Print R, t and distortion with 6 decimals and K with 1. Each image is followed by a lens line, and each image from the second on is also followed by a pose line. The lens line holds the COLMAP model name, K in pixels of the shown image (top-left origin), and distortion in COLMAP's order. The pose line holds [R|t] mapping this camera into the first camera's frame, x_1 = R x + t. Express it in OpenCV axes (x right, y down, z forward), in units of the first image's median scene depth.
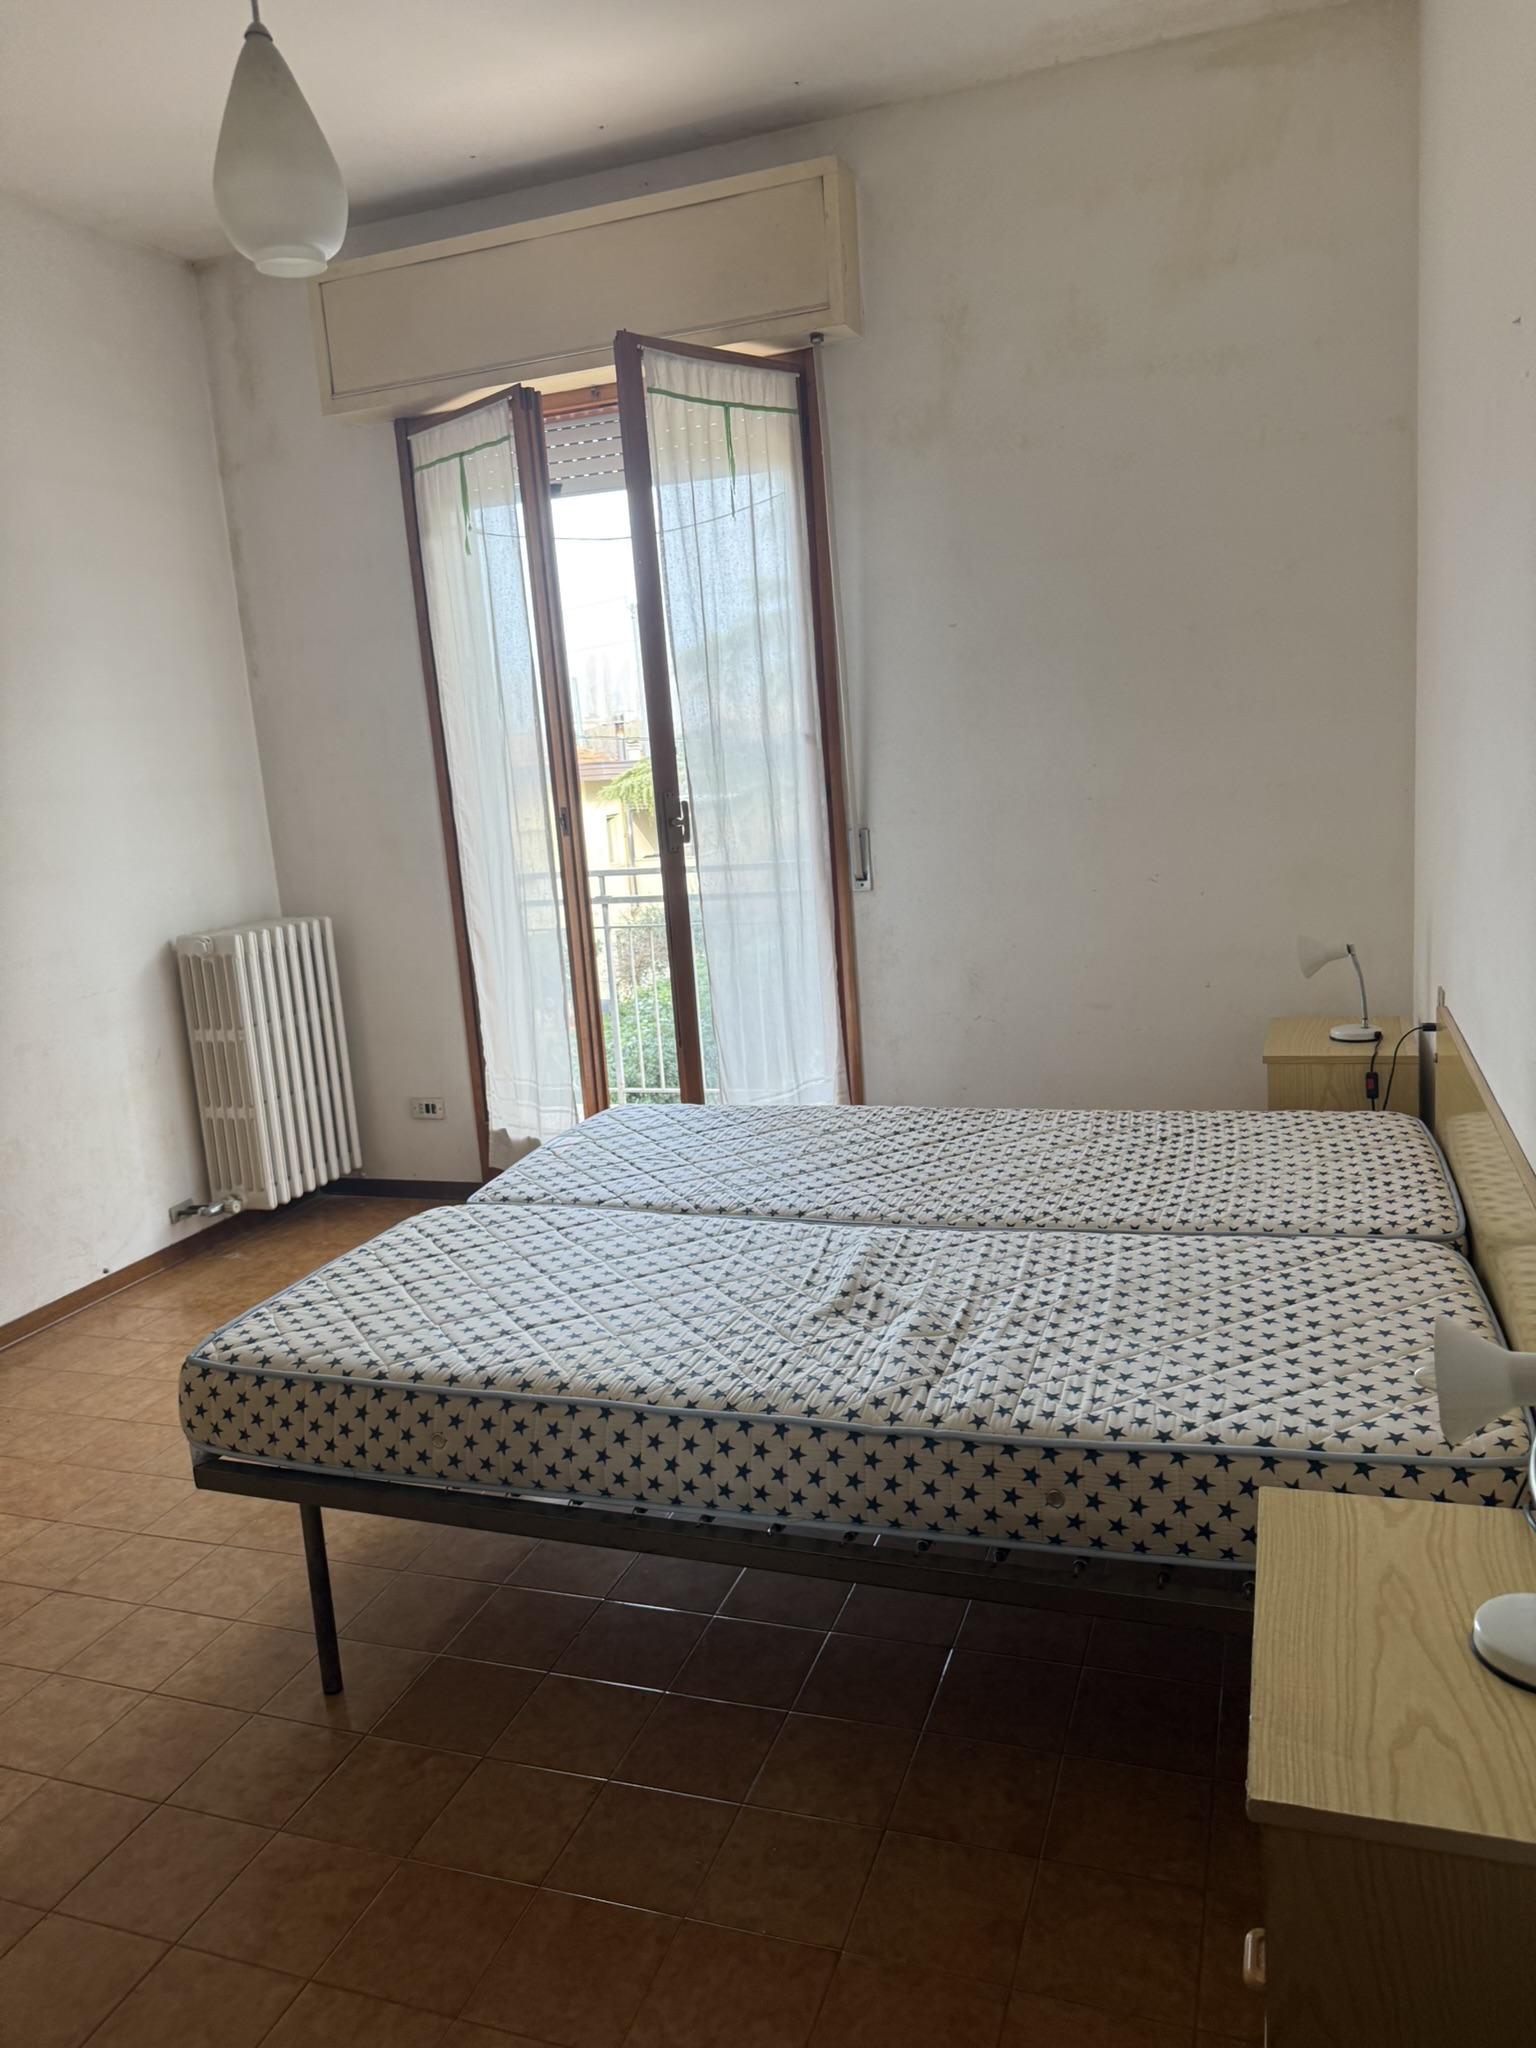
lens RADIAL K [[1434.4, 0, 769.8], [0, 1434.4, 1023.9], [0, 0, 1]] dist [0.042611, -0.071885]
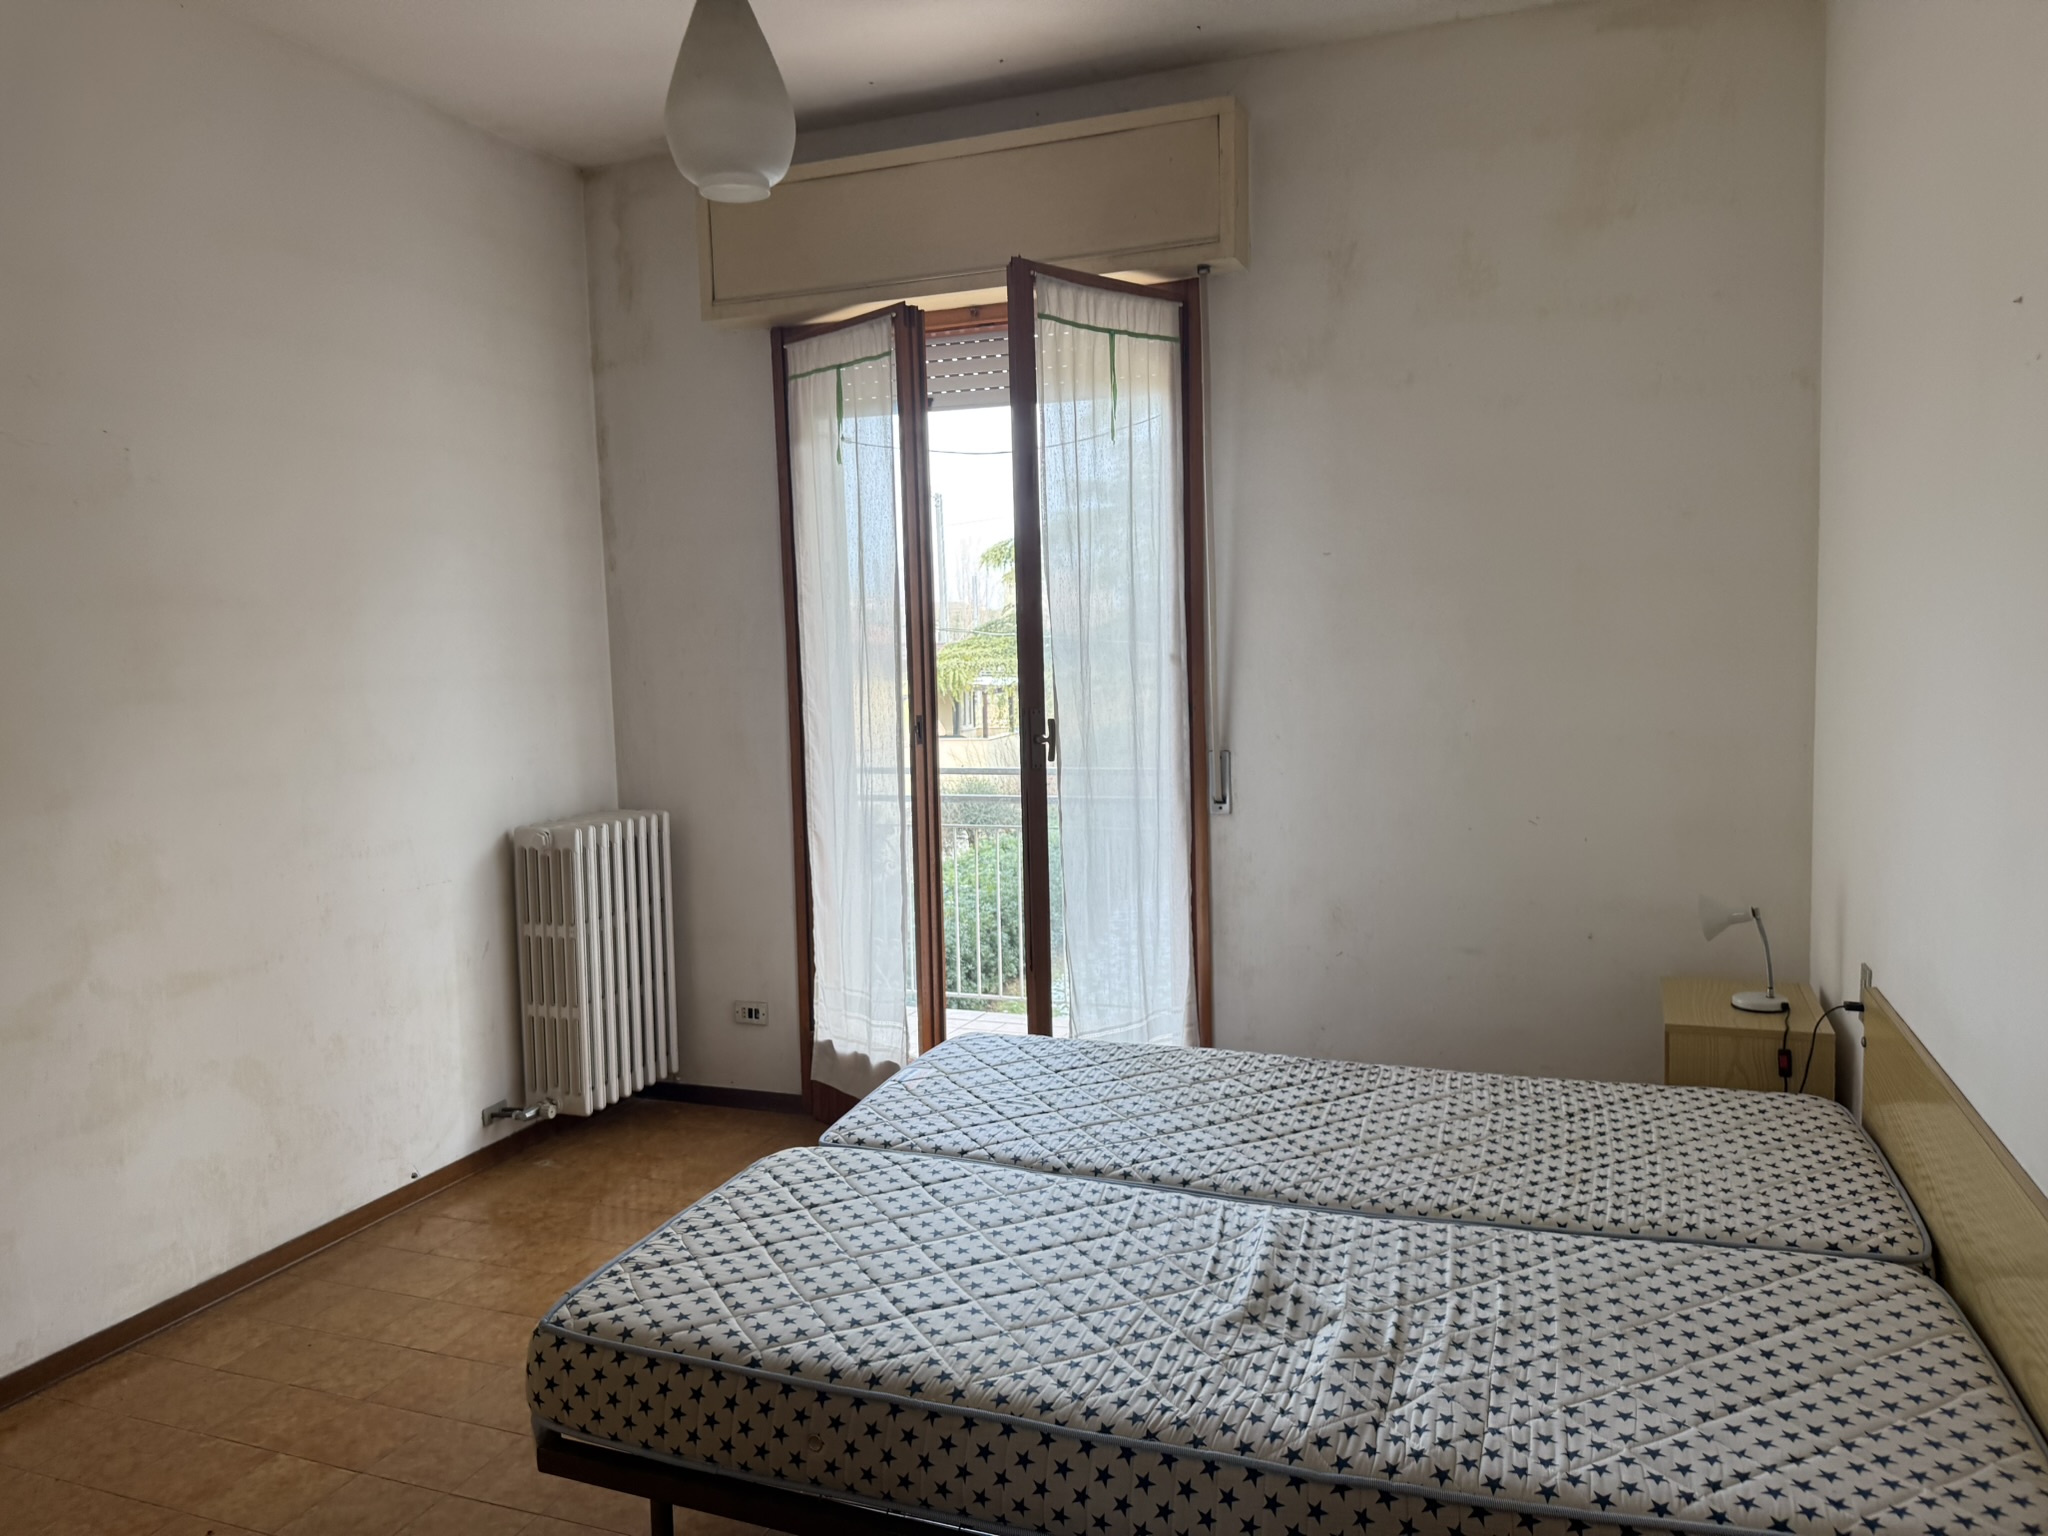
lens RADIAL K [[1434.4, 0, 1008.3], [0, 1434.4, 763.4], [0, 0, 1]] dist [0.042611, -0.071885]
pose [[0.998411, 0.047694, -0.029997, -0.079547], [-0.050422, 0.993917, -0.097915, -0.040429], [0.025145, 0.099272, 0.994743, 0.048415]]
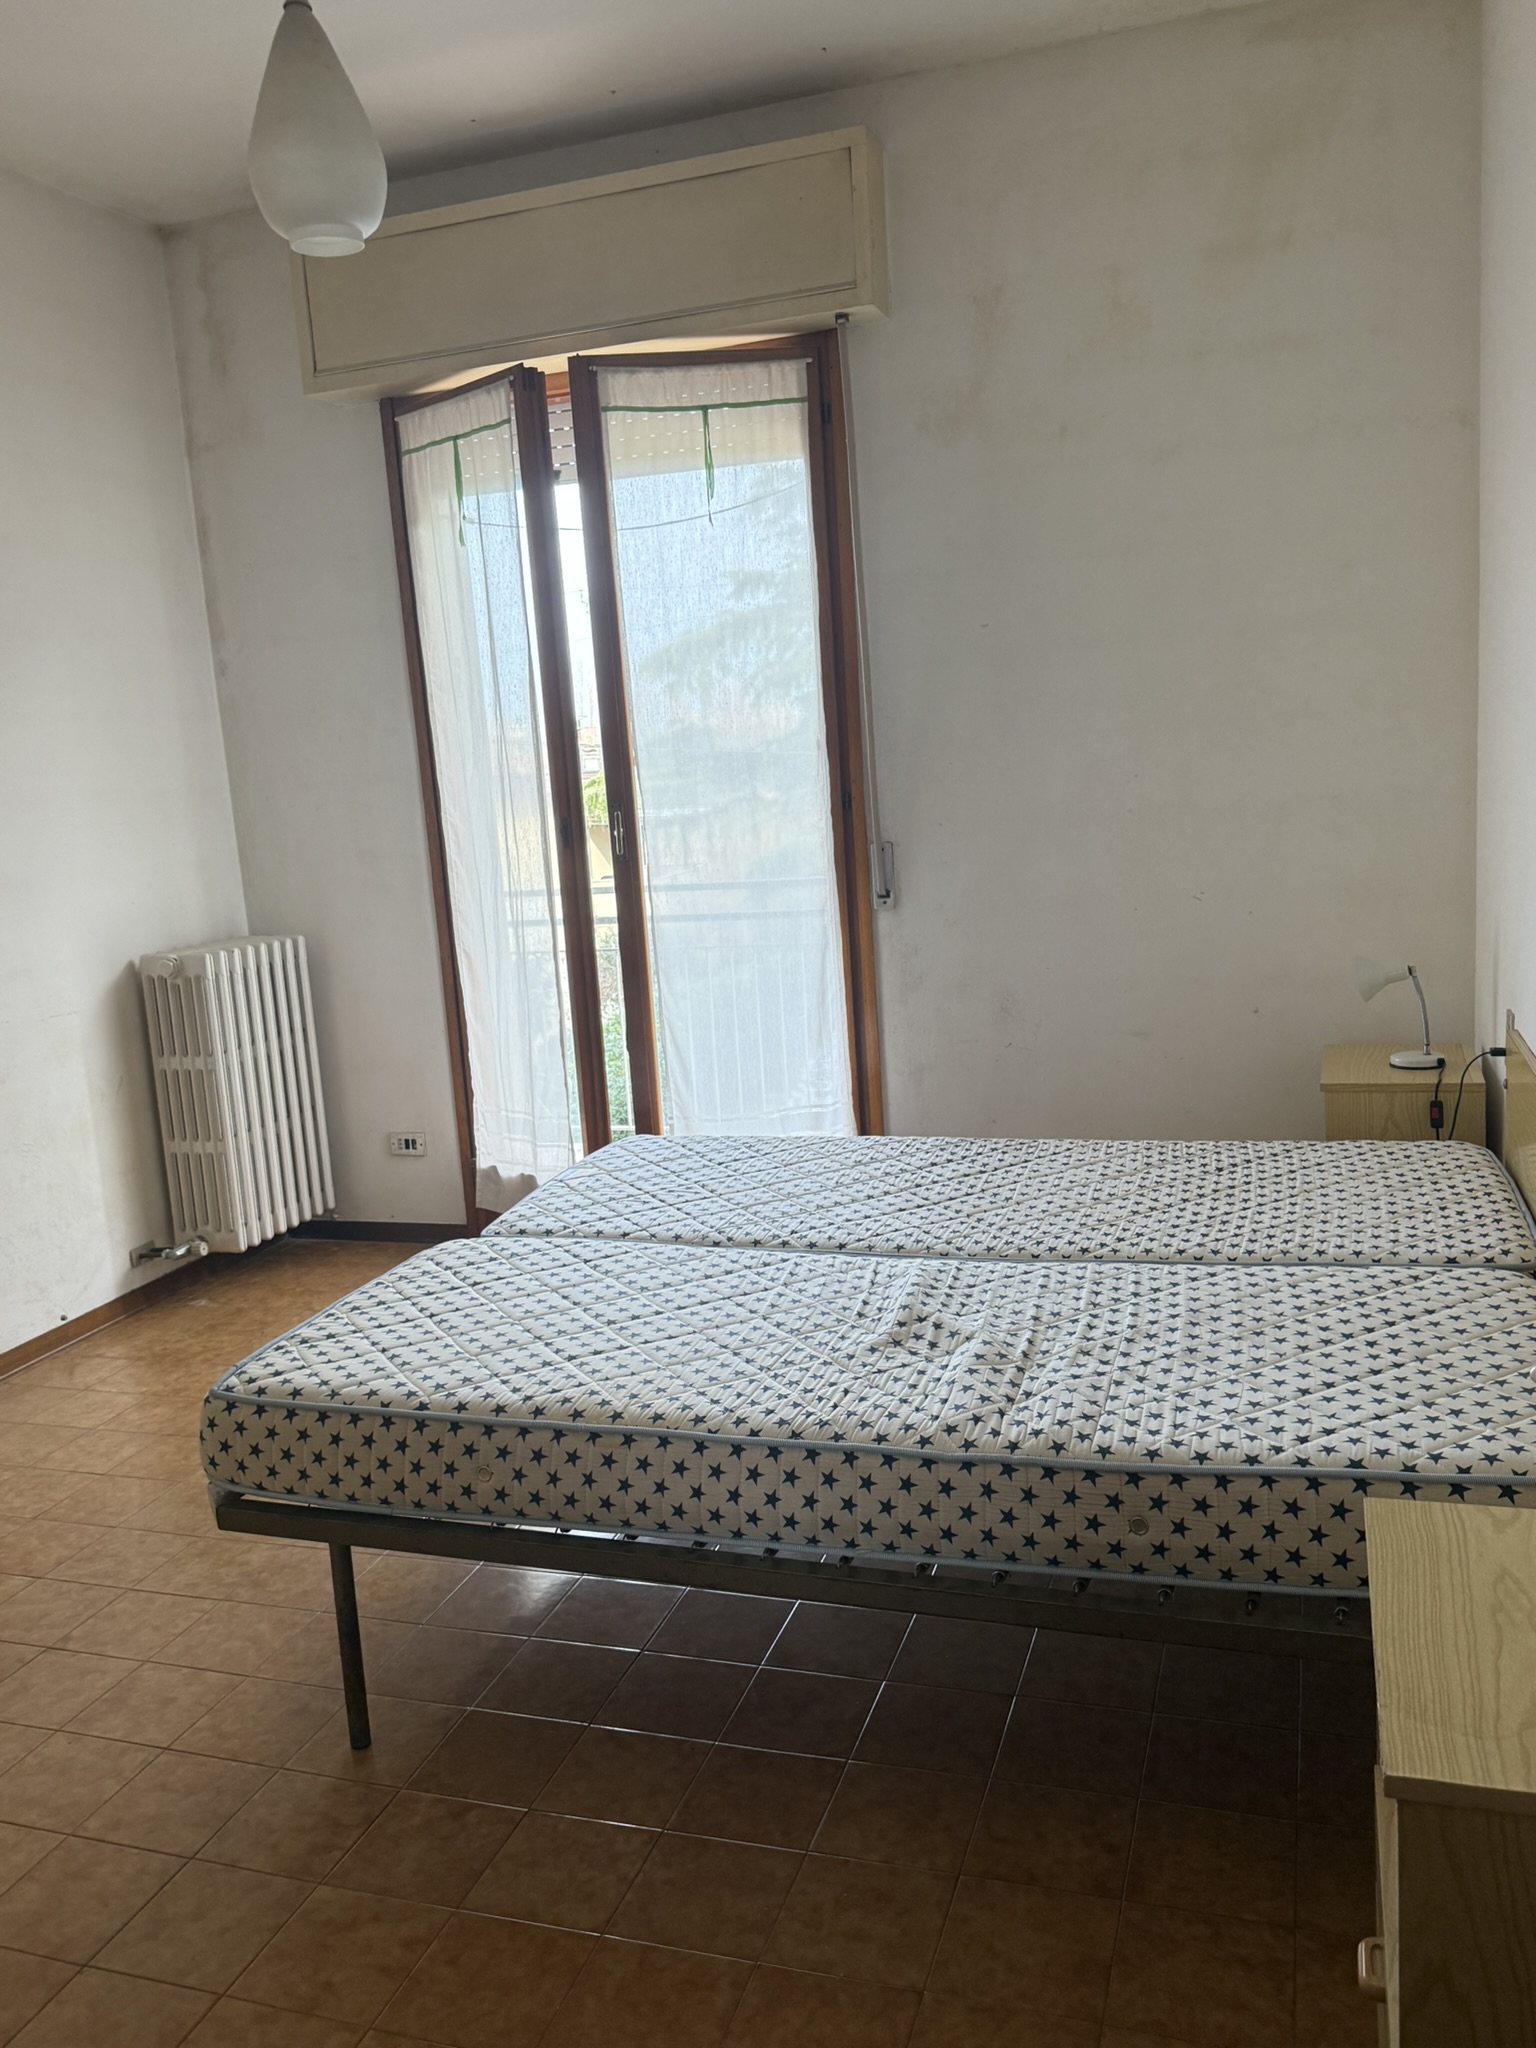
lens RADIAL K [[1598.5, 0, 762.2], [0, 1598.5, 1044.7], [0, 0, 1]] dist [0.043732, -0.061250]
pose [[0.999854, 0.002575, 0.016899, -0.050291], [-0.002360, 0.999916, -0.012711, 0.013881], [-0.016931, 0.012669, 0.999776, -0.054374]]
